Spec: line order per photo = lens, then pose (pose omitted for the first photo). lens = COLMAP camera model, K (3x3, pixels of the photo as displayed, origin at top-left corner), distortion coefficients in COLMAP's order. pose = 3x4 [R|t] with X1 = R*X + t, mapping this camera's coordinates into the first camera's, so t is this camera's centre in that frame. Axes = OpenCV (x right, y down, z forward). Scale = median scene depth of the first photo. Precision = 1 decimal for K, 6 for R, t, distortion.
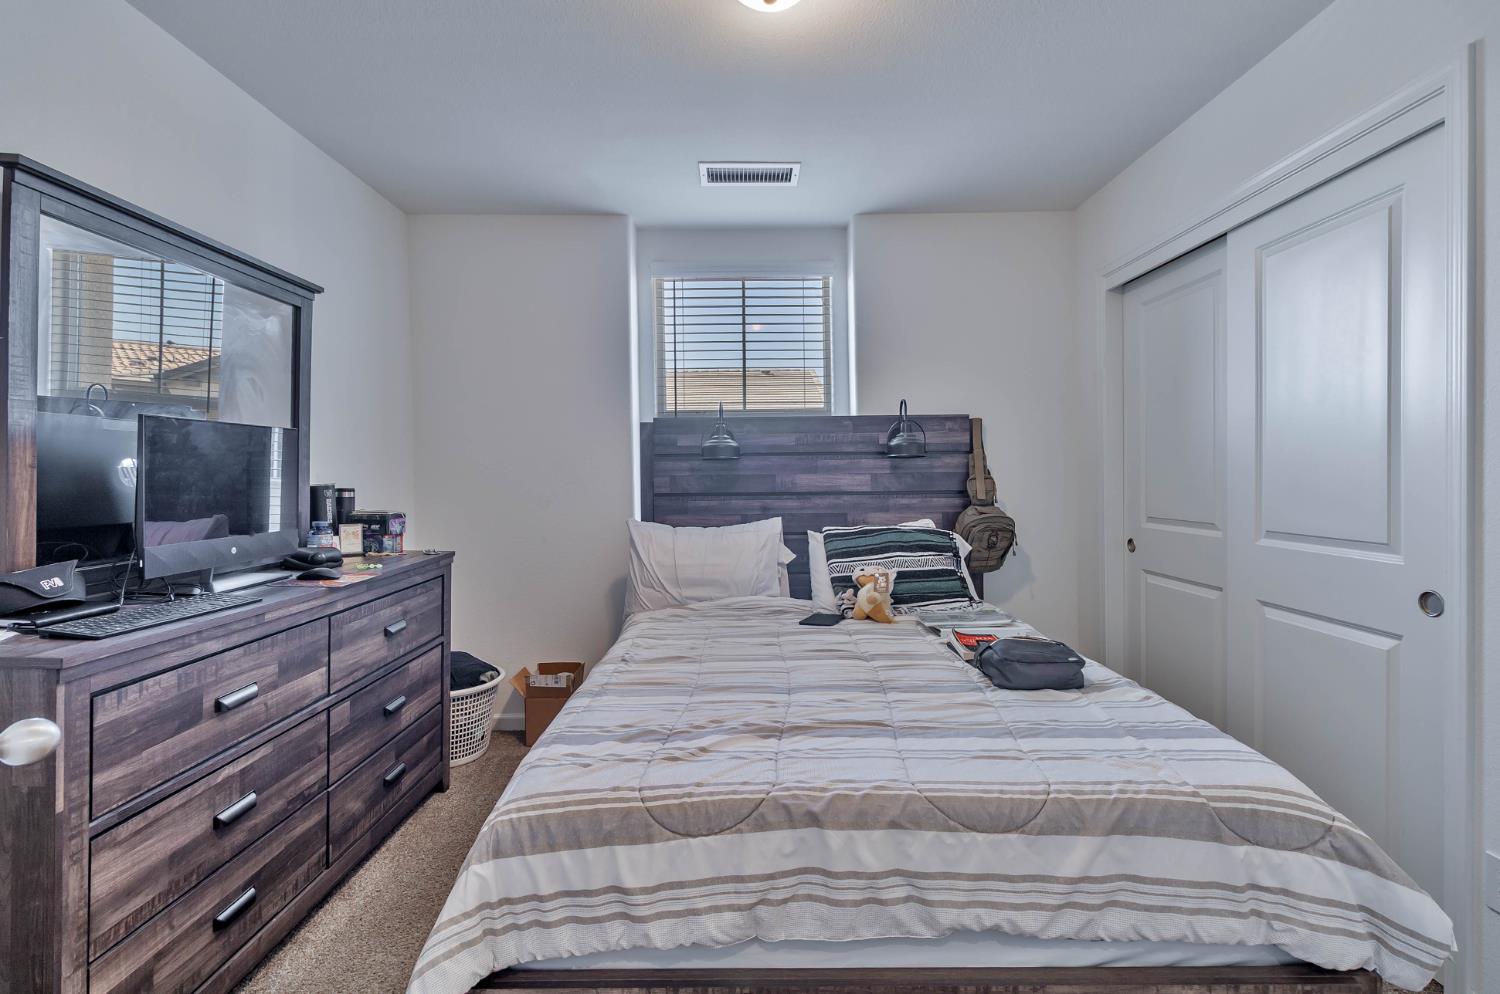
lens RADIAL K [[694.2, 0, 748.6], [0, 694.2, 481.1], [0, 0, 1]] dist [-0.002032, 0.001702]
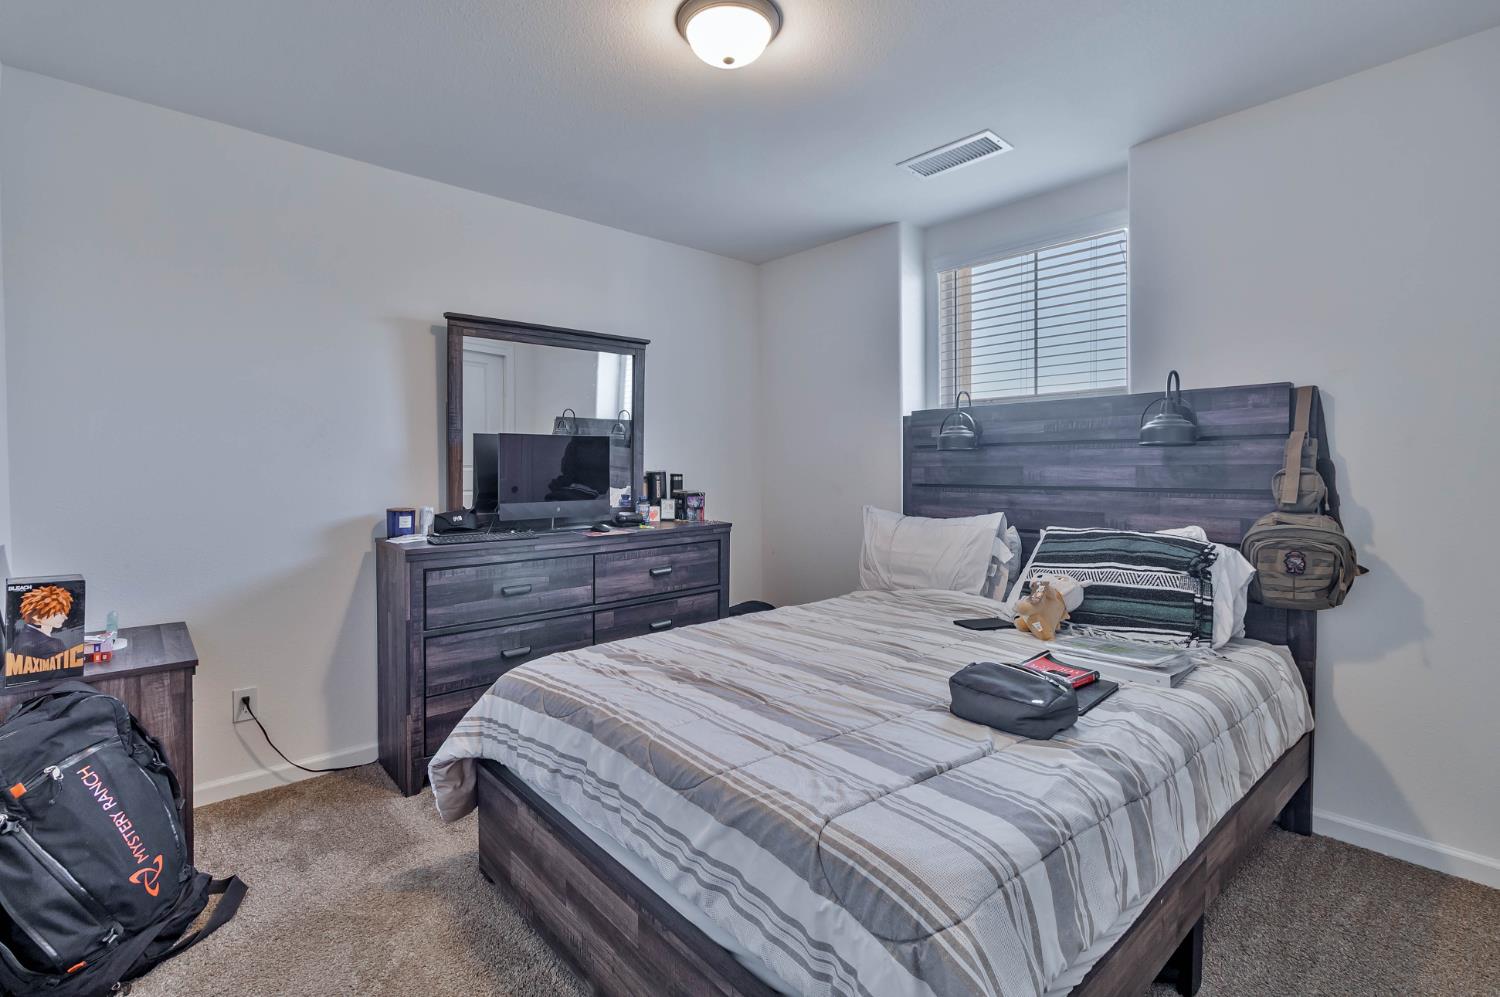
lens RADIAL K [[694.2, 0, 764.9], [0, 694.2, 473.3], [0, 0, 1]] dist [-0.002032, 0.001702]
pose [[0.665865, 0.013424, -0.745951, 0.562088], [-0.008841, 0.999910, 0.010103, -0.007348], [0.746019, -0.000132, 0.665924, 0.156175]]
